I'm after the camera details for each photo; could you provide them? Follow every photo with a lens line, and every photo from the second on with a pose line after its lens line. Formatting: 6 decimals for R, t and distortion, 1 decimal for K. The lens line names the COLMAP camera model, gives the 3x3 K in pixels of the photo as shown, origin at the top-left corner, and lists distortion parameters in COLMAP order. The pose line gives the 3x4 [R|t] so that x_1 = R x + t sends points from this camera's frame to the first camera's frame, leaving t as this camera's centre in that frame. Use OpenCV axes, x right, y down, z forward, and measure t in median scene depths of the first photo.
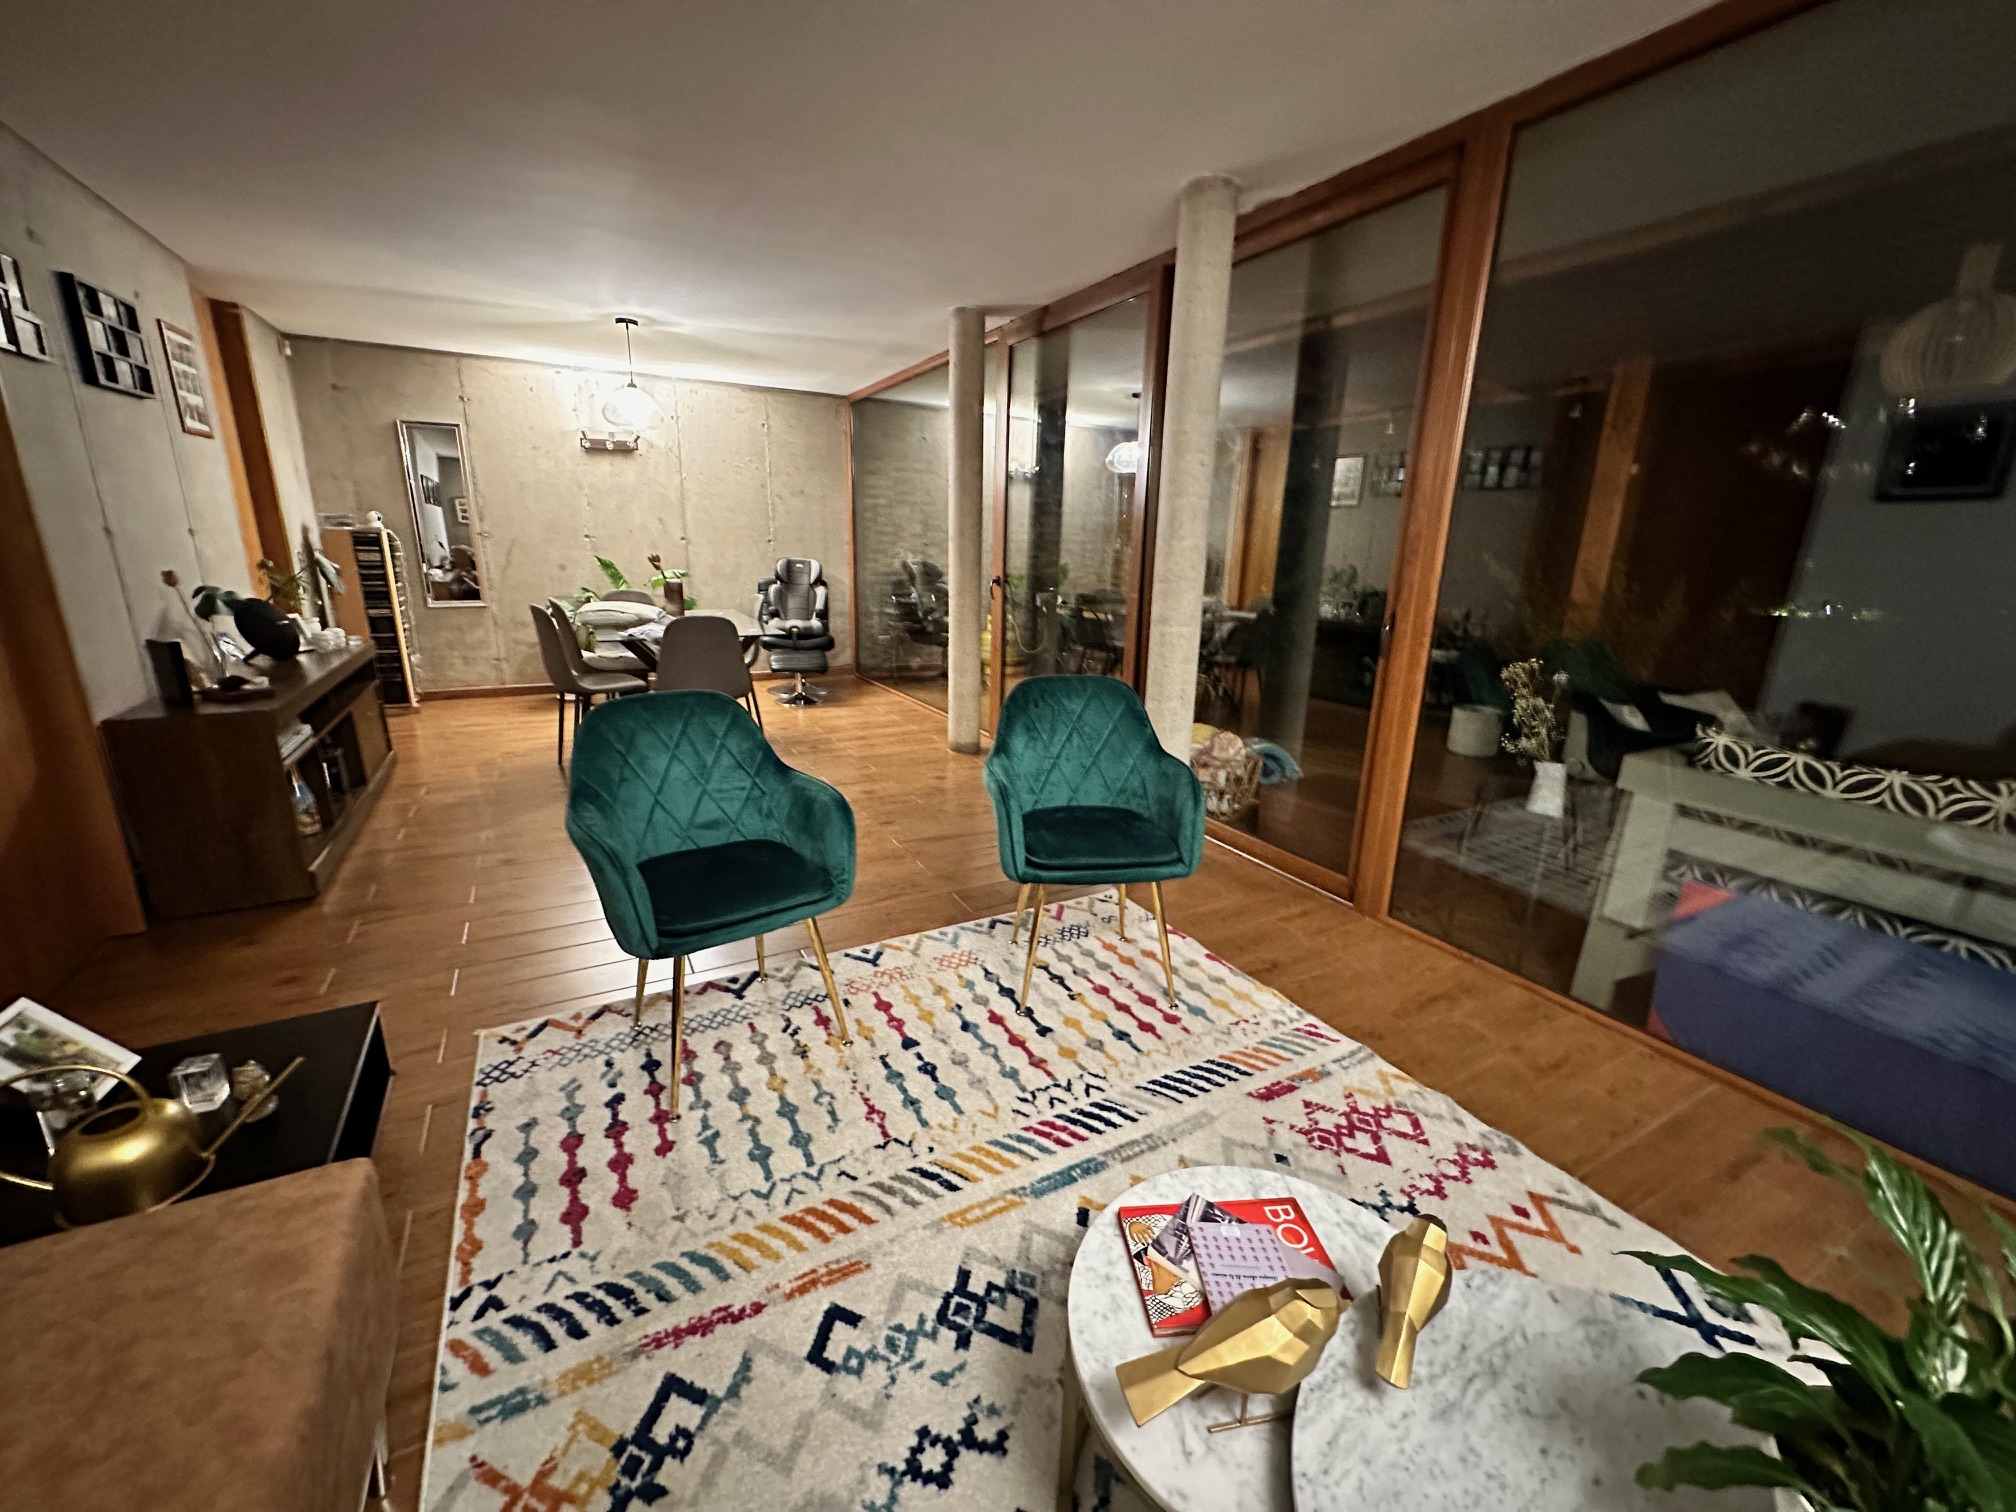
lens RADIAL K [[810.4, 0, 988.7], [0, 810.4, 775.7], [0, 0, 1]] dist [0.004706, 0.000266]
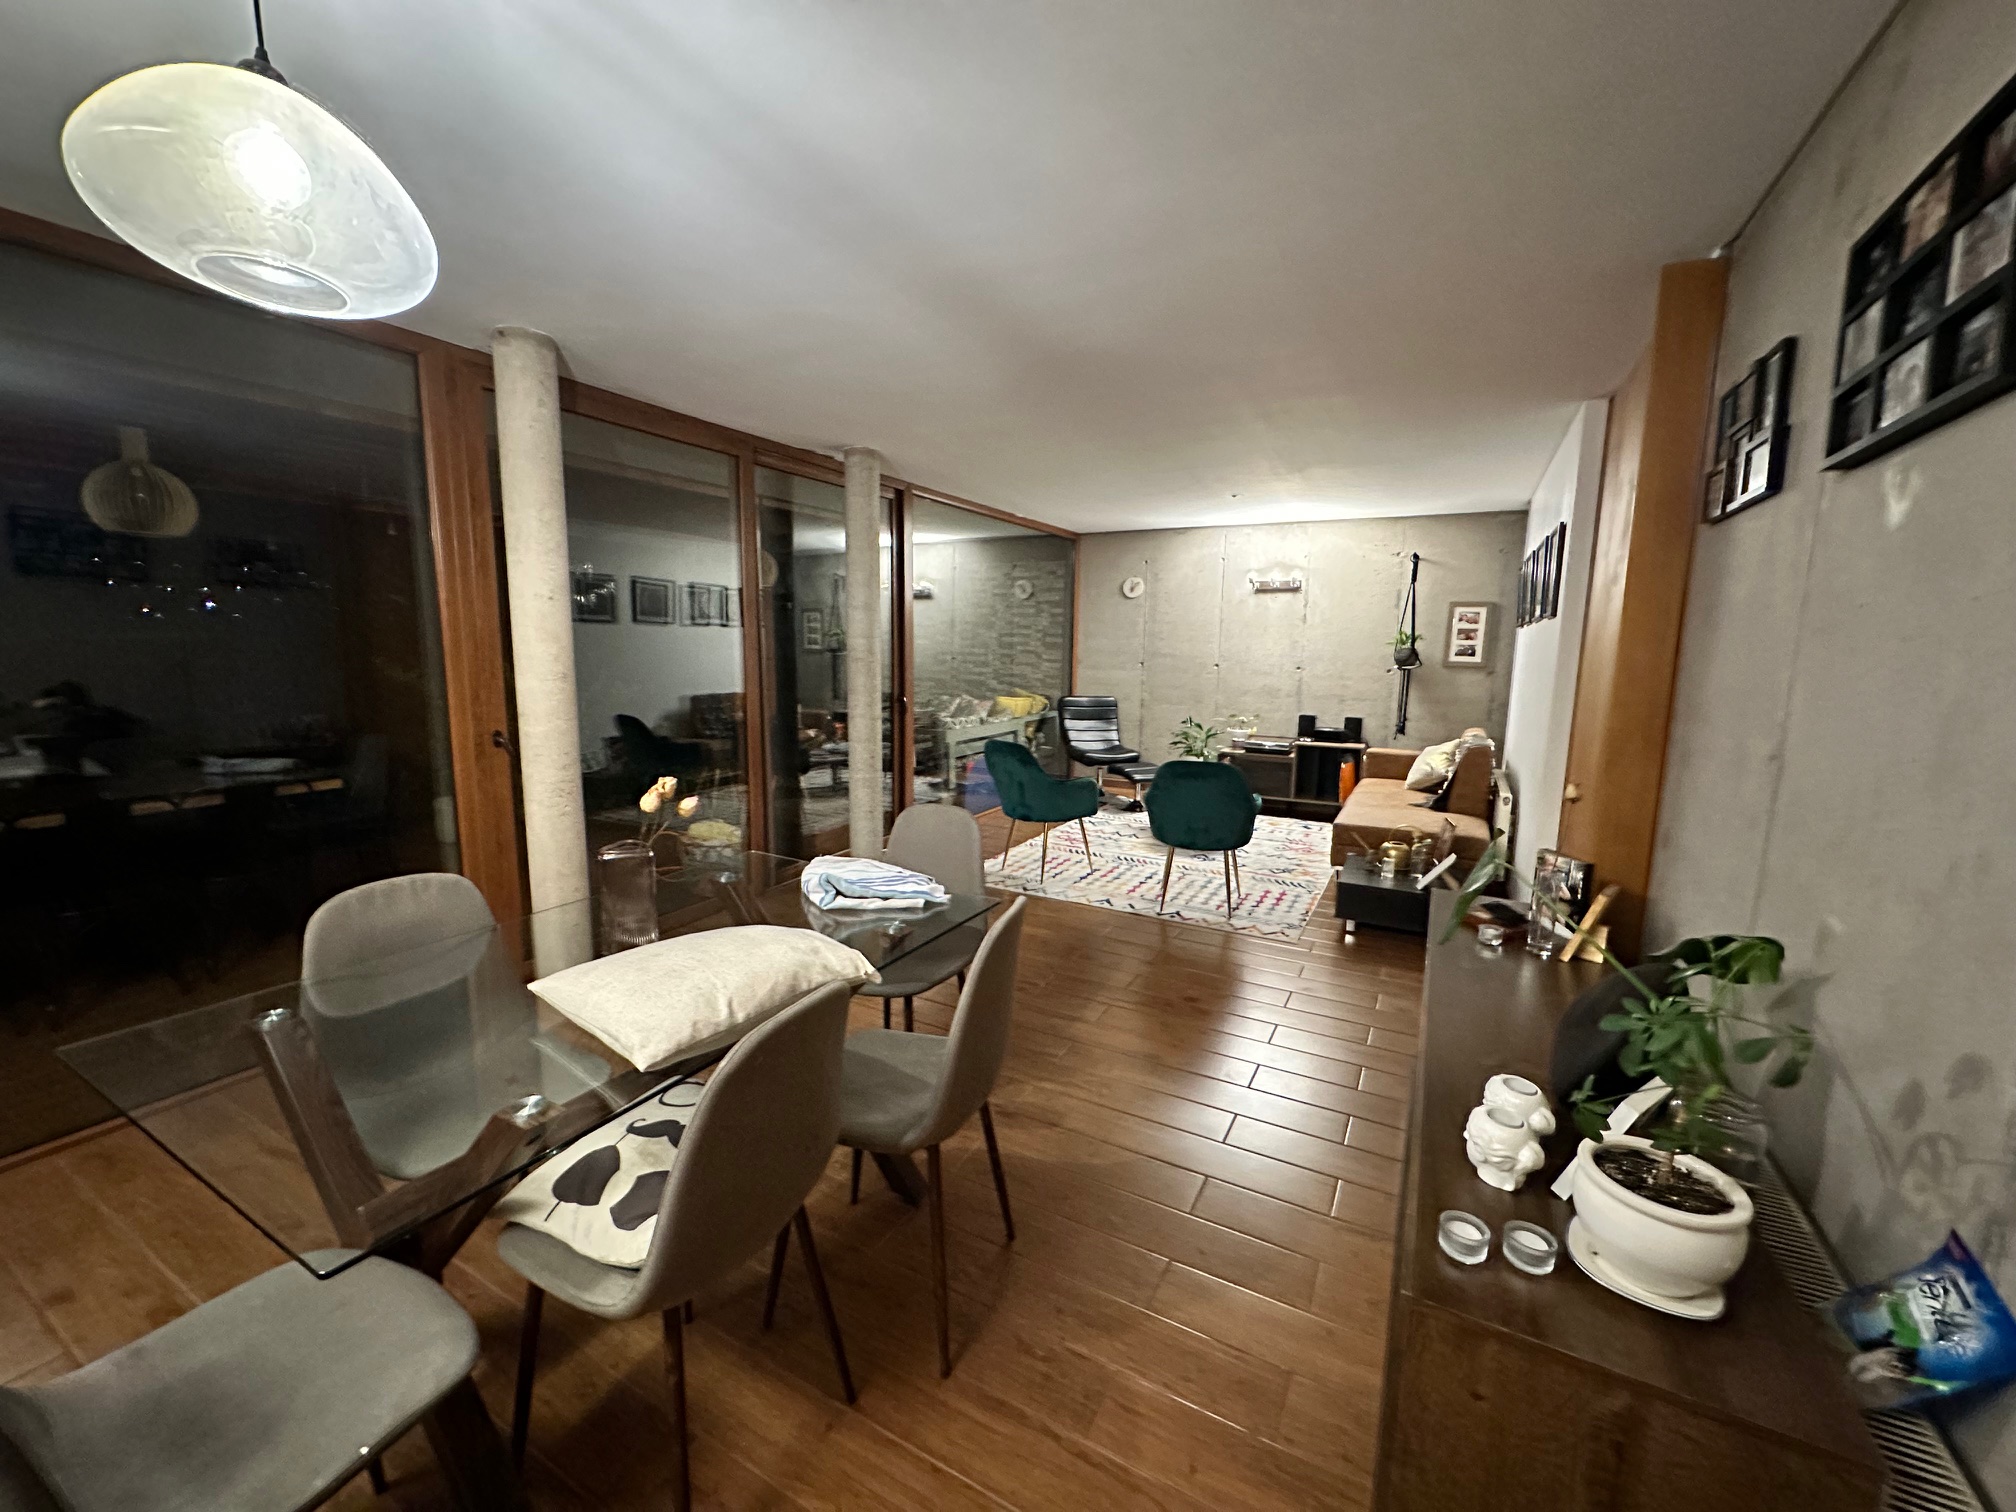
lens RADIAL K [[810.4, 0, 992.2], [0, 810.4, 744.4], [0, 0, 1]] dist [0.004706, 0.000266]
pose [[-0.538211, -0.139509, 0.831183, -1.864978], [0.217335, 0.929878, 0.296804, -0.885668], [-0.814306, 0.340388, -0.470151, 2.456520]]
